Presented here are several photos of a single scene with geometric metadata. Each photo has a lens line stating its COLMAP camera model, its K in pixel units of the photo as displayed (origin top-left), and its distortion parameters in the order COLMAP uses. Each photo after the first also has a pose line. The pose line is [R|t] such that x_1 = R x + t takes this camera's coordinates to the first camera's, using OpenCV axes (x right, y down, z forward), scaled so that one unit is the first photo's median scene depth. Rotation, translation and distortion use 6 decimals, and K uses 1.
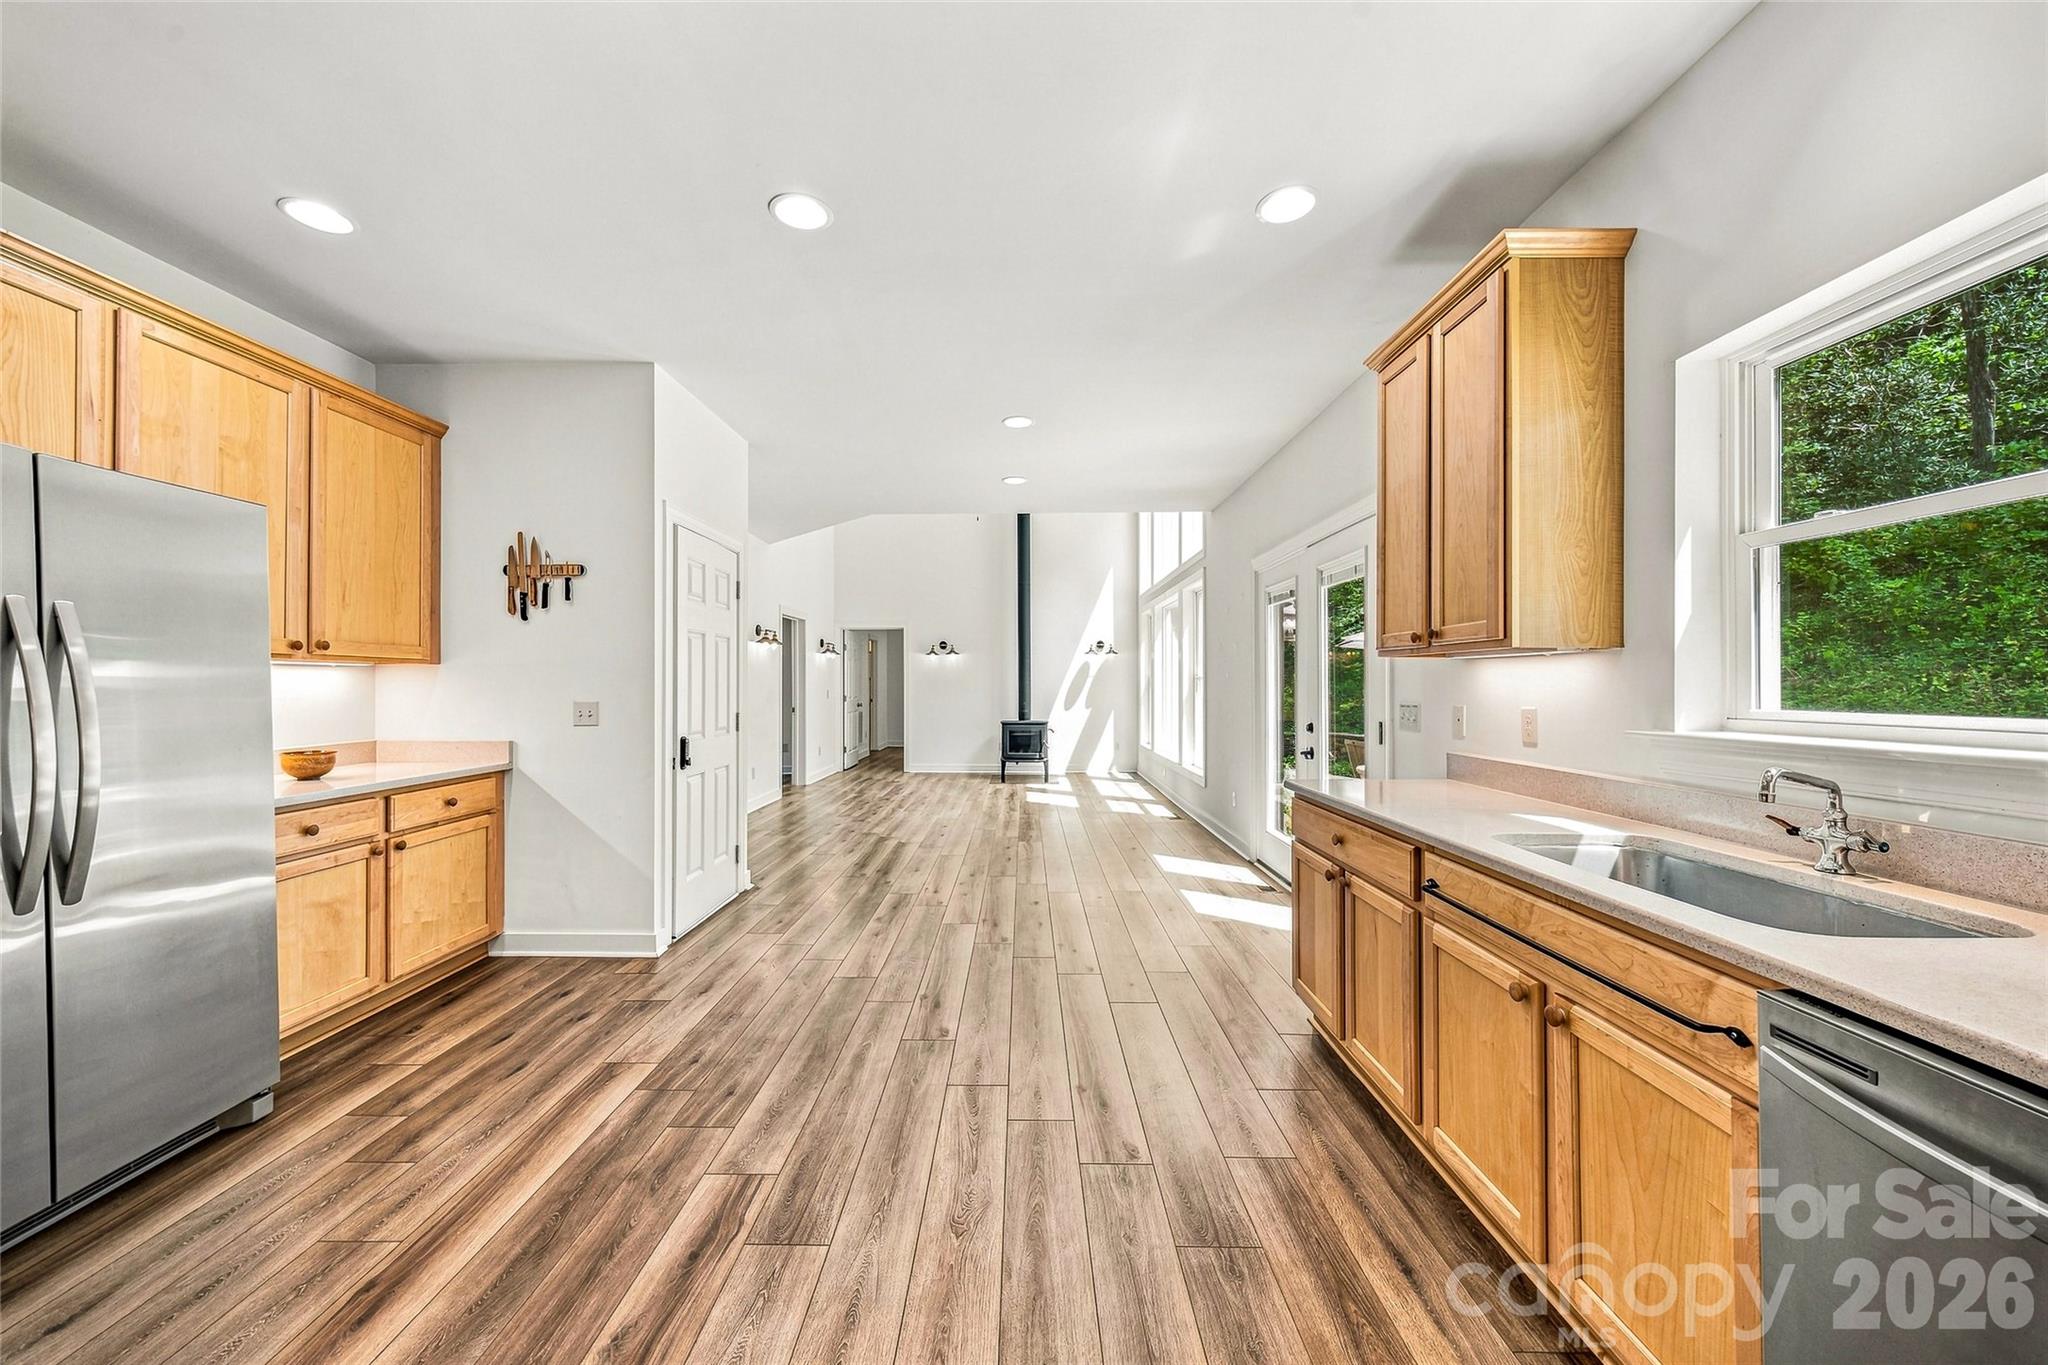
lens RADIAL K [[757.6, 0, 1019.1], [0, 757.6, 682.4], [0, 0, 1]] dist [-0.002568, -0.000075]
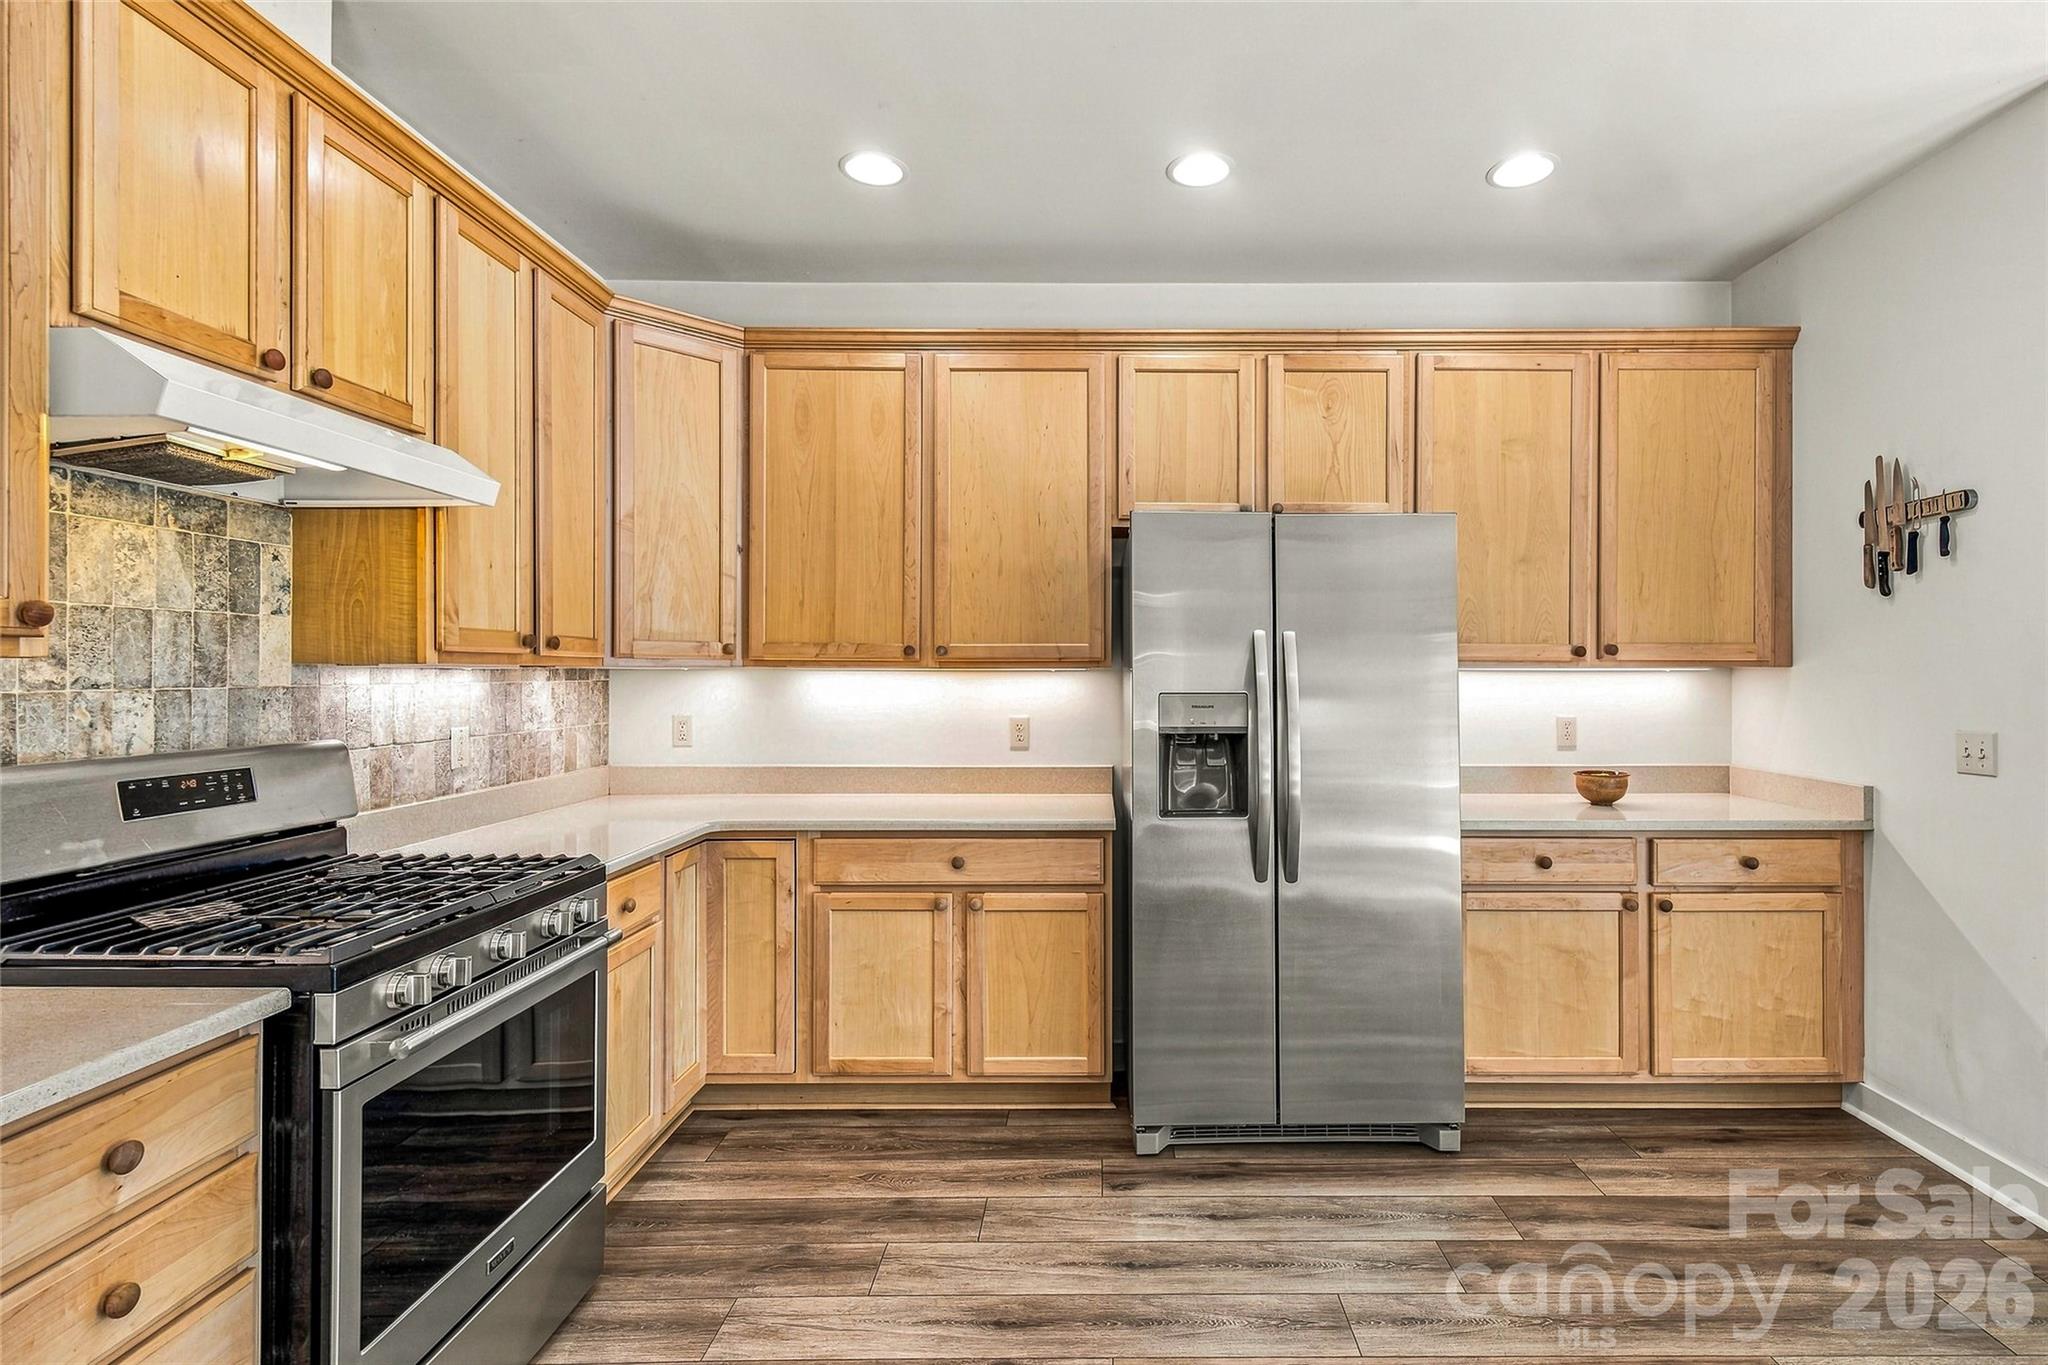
lens RADIAL K [[938.2, 0, 1024.6], [0, 938.2, 674.8], [0, 0, 1]] dist [0.001090, -0.000165]
pose [[0.005290, -0.002716, -0.999982, 0.137769], [0.001149, 0.999996, -0.002710, -0.018480], [0.999985, -0.001134, 0.005293, 0.333275]]
